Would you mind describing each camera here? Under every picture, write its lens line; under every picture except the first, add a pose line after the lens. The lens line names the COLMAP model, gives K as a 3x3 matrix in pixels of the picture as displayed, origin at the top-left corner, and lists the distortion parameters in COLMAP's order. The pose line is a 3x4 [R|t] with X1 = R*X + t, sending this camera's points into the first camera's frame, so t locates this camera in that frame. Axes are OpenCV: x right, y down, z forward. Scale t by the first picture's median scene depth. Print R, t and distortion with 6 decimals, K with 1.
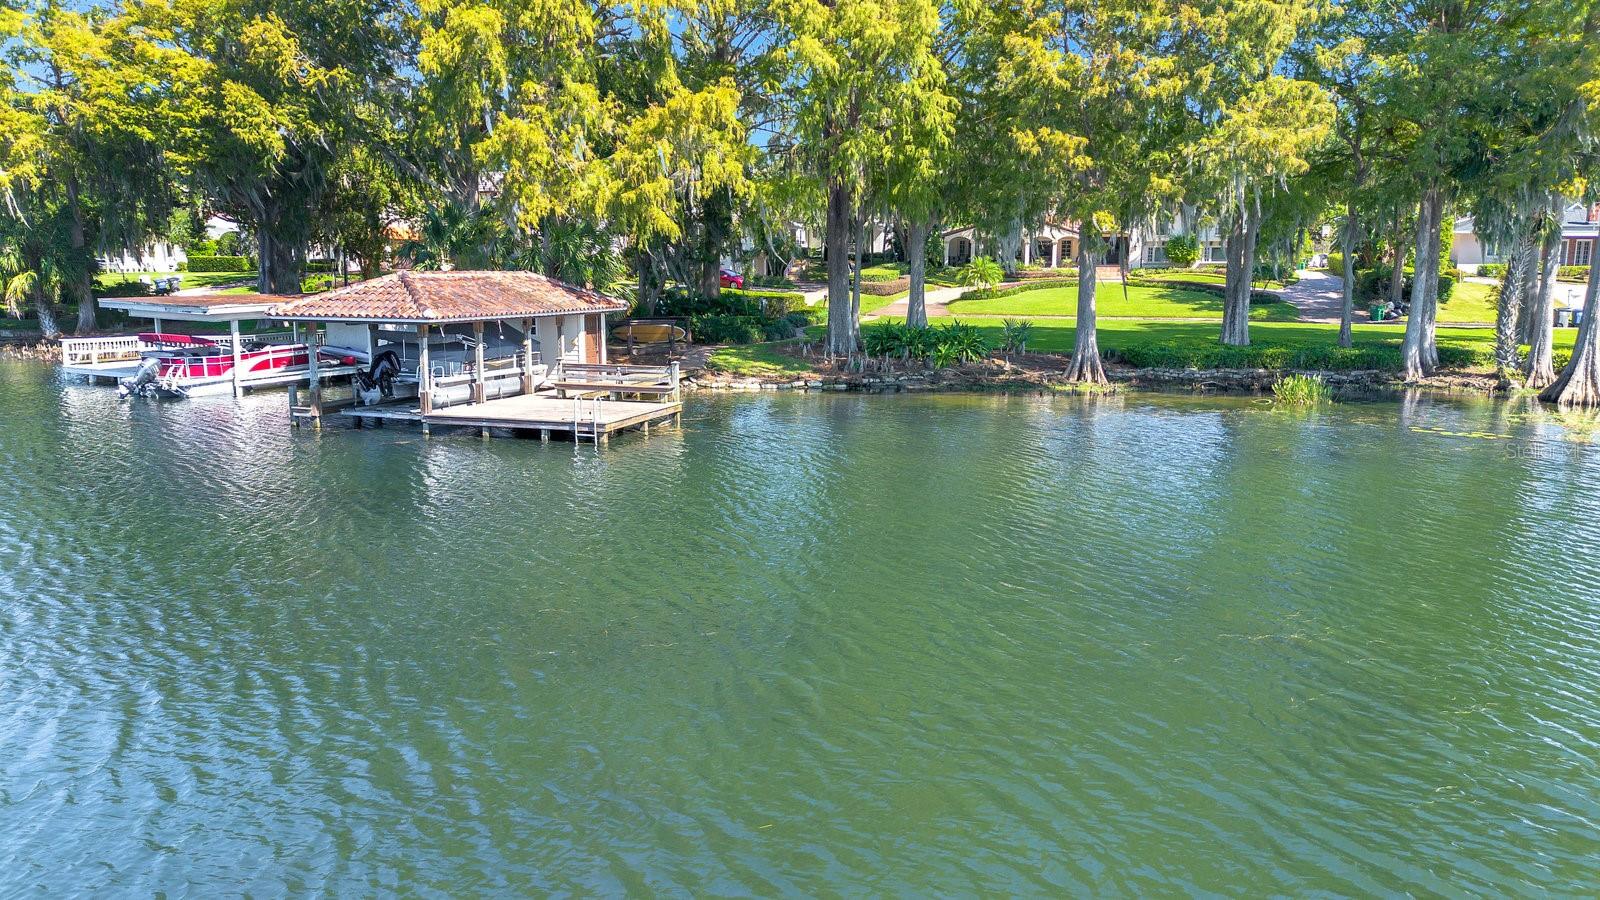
lens RADIAL K [[1121.4, 0, 793.4], [0, 1121.4, 446.4], [0, 0, 1]] dist [0.026738, -0.001244]
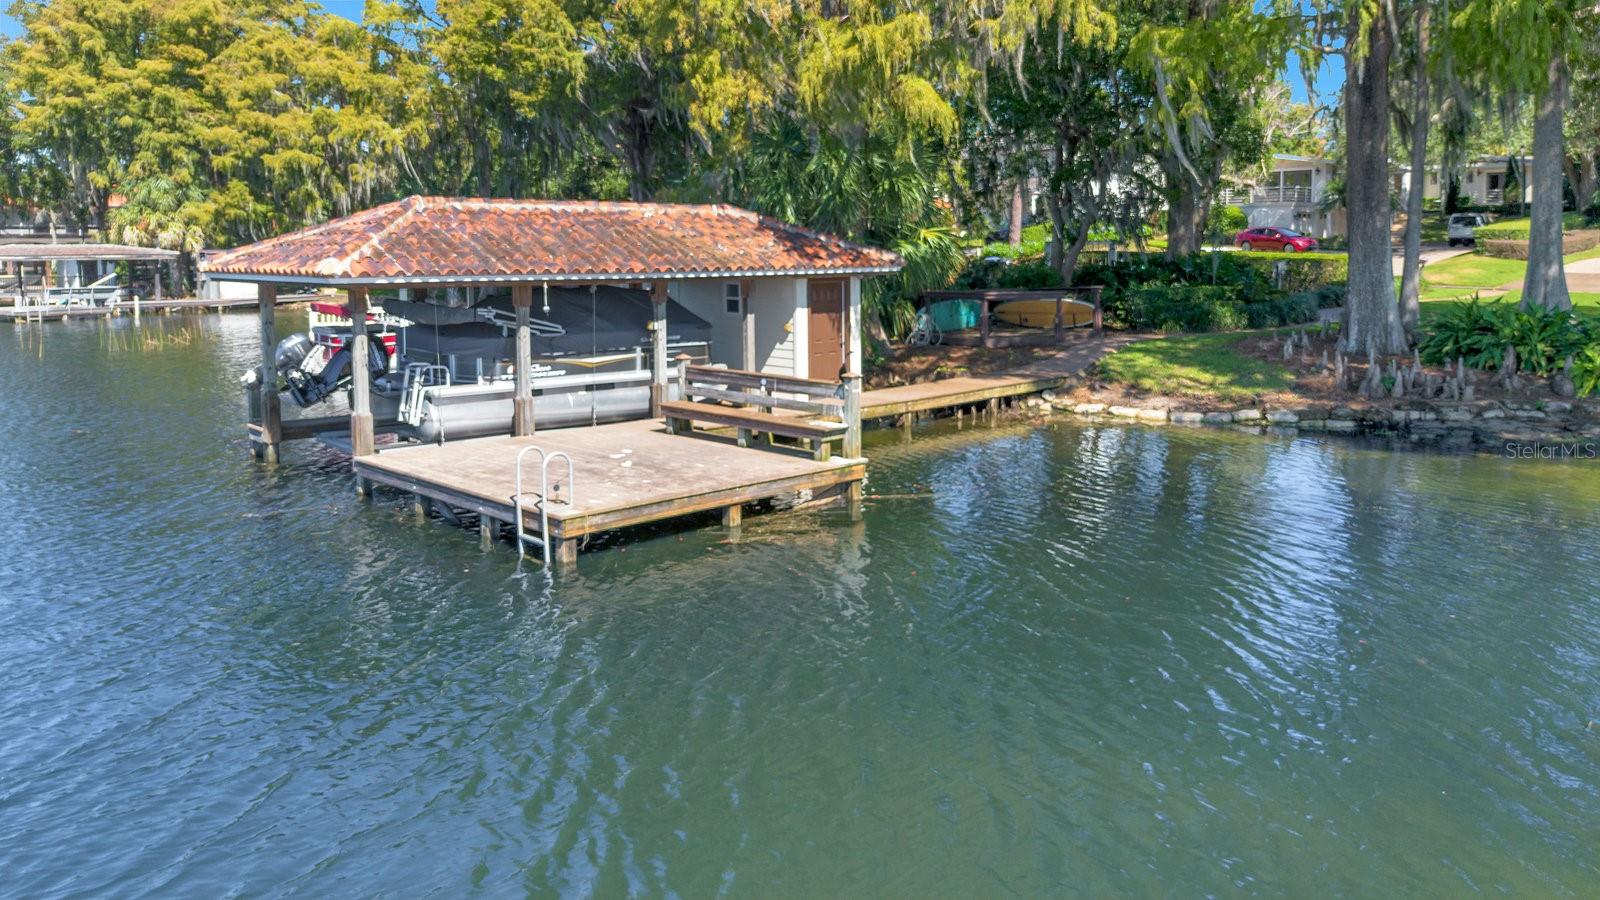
lens RADIAL K [[1187.7, 0, 798.2], [0, 1187.7, 282.8], [0, 0, 1]] dist [0.012160, -0.001120]
pose [[0.871996, 0.004789, -0.489490, 0.101402], [-0.064102, 0.992459, -0.104483, -0.050854], [0.485298, 0.122486, 0.865727, 0.469627]]
